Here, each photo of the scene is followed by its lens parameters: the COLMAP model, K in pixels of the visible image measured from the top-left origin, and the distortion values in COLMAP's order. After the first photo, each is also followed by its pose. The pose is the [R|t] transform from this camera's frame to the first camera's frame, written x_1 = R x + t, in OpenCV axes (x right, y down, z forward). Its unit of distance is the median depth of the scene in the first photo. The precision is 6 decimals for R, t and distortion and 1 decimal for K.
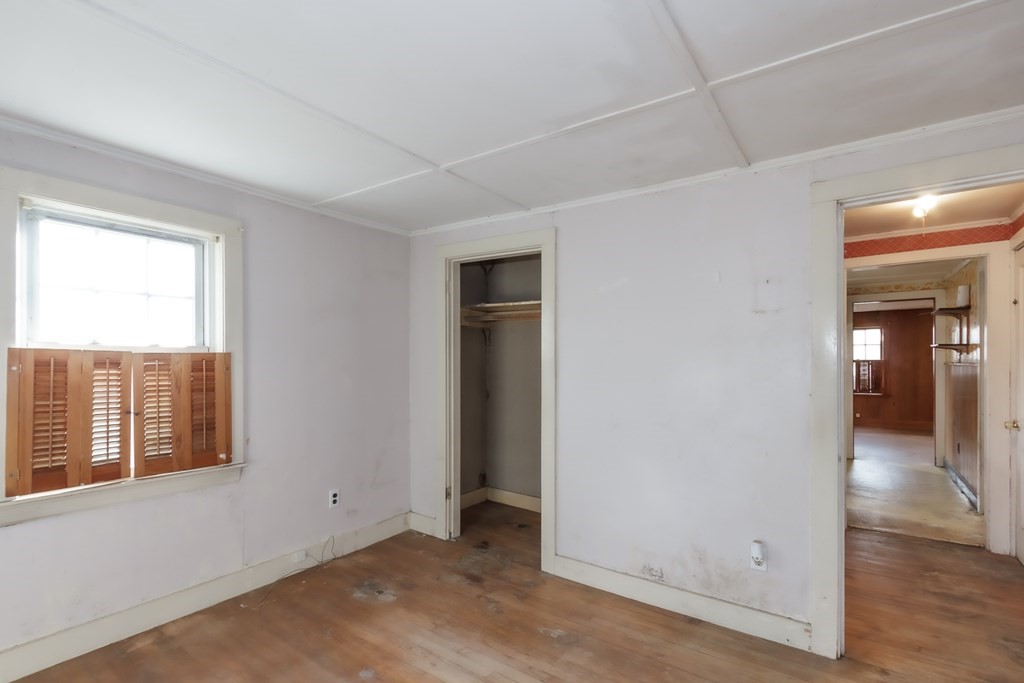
lens RADIAL K [[482.9, 0, 496.0], [0, 482.9, 360.6], [0, 0, 1]] dist [0.005647, -0.000959]
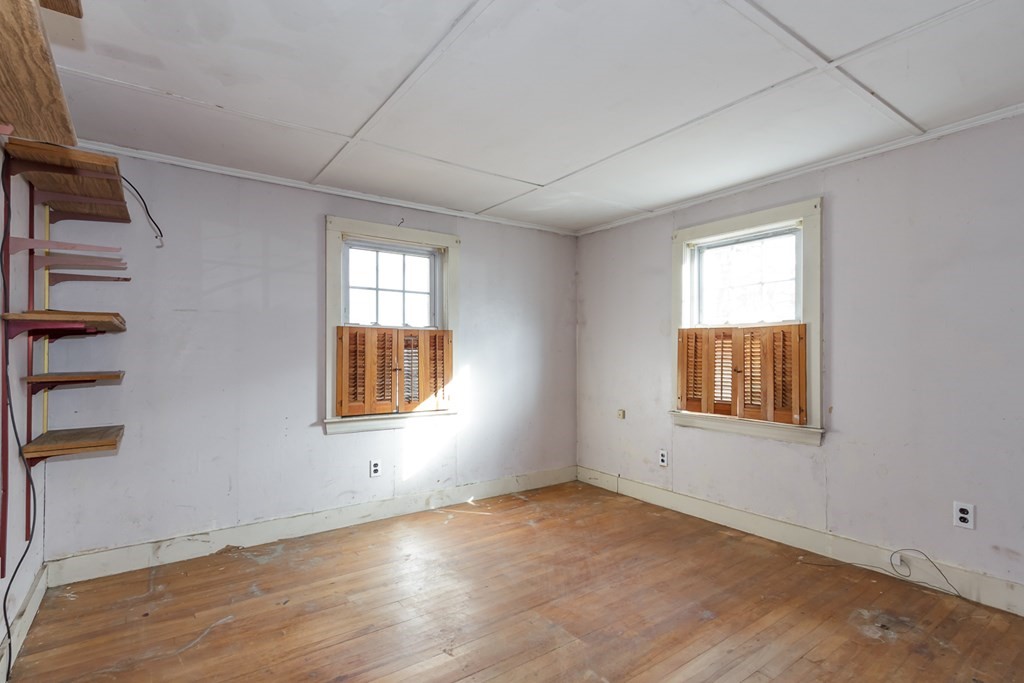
lens RADIAL K [[482.9, 0, 510.6], [0, 482.9, 347.0], [0, 0, 1]] dist [0.005647, -0.000959]
pose [[-0.294752, -0.010153, -0.955520, 0.751059], [0.004380, 0.999919, -0.011976, 0.050531], [0.955564, -0.007715, -0.294684, 0.751002]]
